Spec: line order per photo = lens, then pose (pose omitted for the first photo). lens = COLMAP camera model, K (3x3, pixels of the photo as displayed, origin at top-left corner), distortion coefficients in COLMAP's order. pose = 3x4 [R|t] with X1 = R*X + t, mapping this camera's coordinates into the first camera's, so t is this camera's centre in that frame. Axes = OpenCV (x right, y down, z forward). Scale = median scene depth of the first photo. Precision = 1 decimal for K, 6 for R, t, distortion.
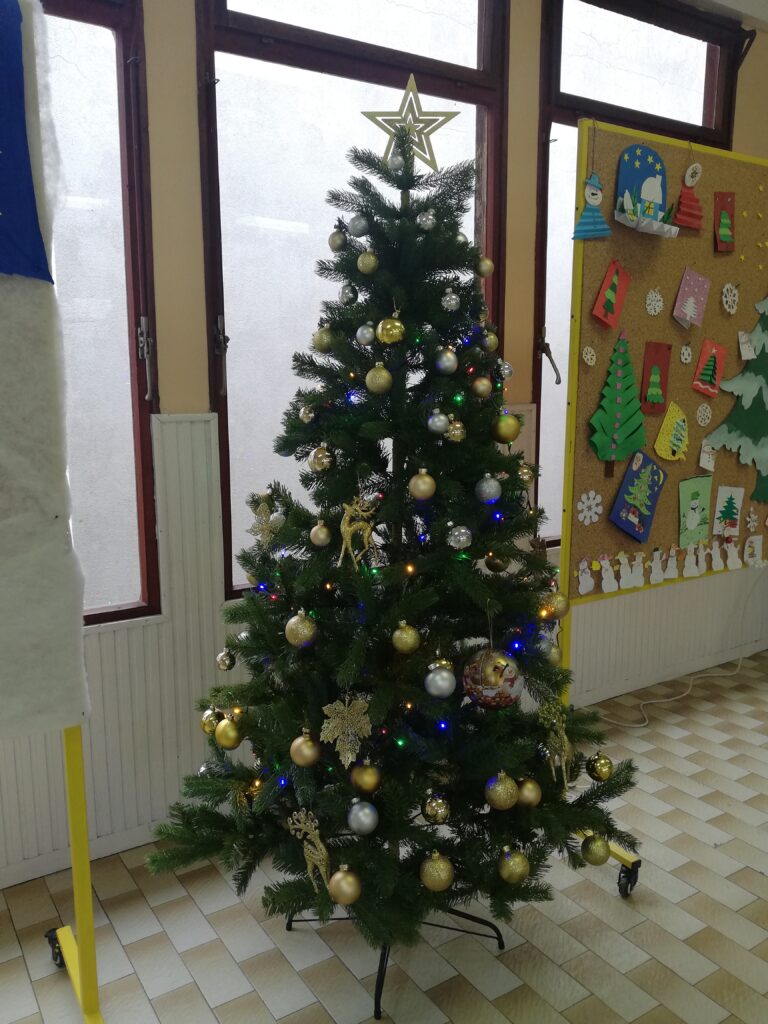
lens RADIAL K [[818.1, 0, 381.9], [0, 818.1, 501.0], [0, 0, 1]] dist [0.048286, -0.060280]
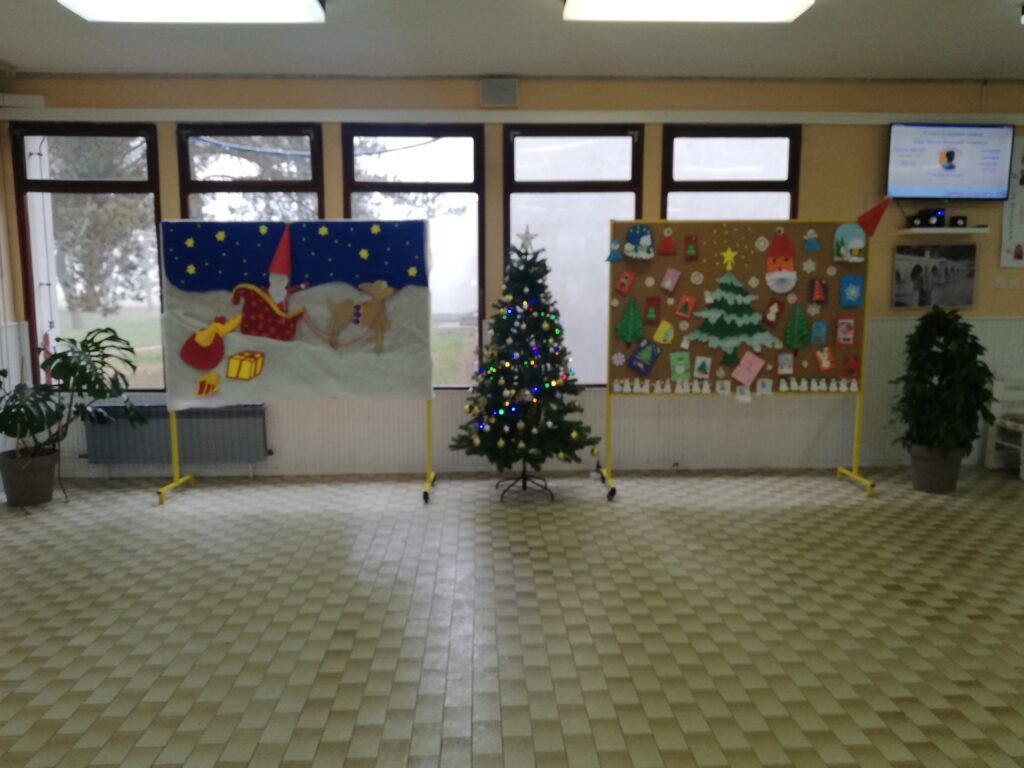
lens RADIAL K [[818.1, 0, 512.1], [0, 818.1, 377.4], [0, 0, 1]] dist [0.048286, -0.060280]
pose [[0.855206, 0.065956, -0.514074, 1.267622], [-0.078548, 0.996907, -0.002766, 0.097322], [0.512301, 0.042745, 0.857742, -1.381939]]
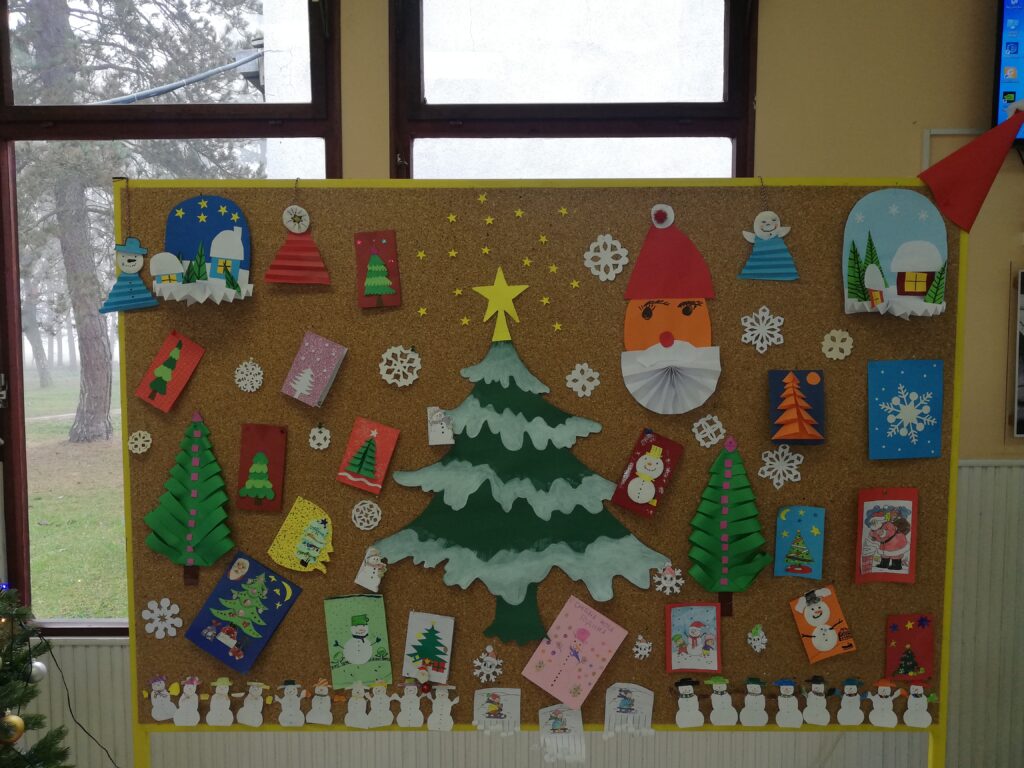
lens RADIAL K [[818.1, 0, 509.1], [0, 818.1, 392.4], [0, 0, 1]] dist [0.048286, -0.060280]
pose [[0.831237, 0.042383, -0.554300, 0.962621], [-0.085495, 0.994974, -0.052132, -0.199048], [0.549305, 0.090724, 0.830683, 0.454890]]
